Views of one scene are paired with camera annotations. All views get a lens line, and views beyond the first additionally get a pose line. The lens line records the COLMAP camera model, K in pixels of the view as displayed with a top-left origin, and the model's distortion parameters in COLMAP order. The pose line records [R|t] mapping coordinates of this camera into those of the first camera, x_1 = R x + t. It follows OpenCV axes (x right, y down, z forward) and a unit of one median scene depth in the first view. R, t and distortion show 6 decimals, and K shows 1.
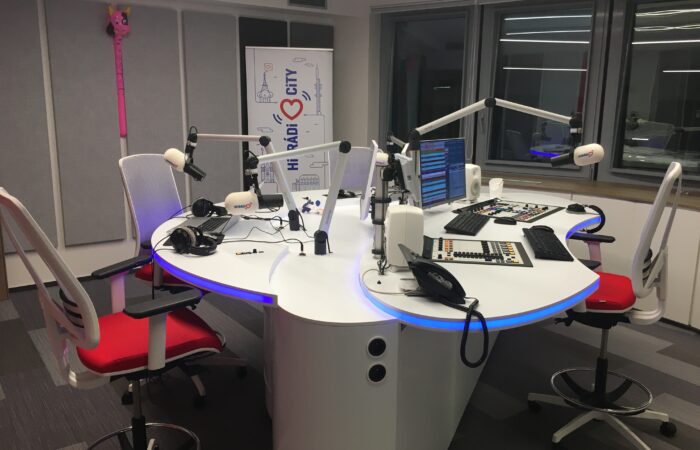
lens RADIAL K [[591.3, 0, 350.0], [0, 591.3, 225.0], [0, 0, 1]] dist [0.081259, -0.152522]
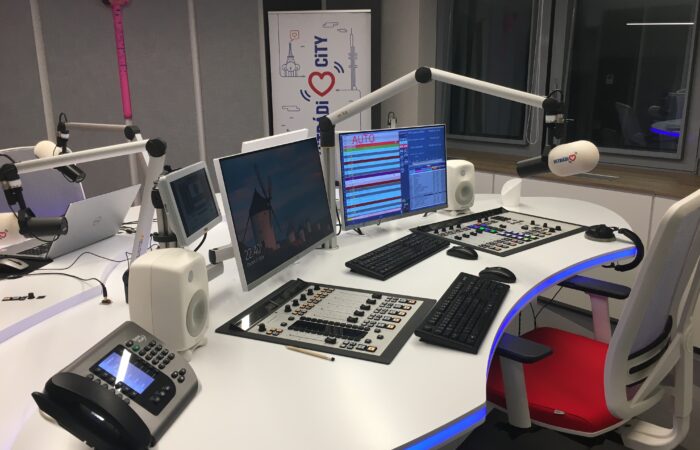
lens RADIAL K [[591.3, 0, 350.0], [0, 591.3, 225.0], [0, 0, 1]] dist [0.081259, -0.152522]
pose [[0.970199, 0.037971, -0.239318, 0.246894], [-0.026590, 0.998364, 0.050610, -0.056814], [0.240848, -0.042738, 0.969621, 0.267652]]
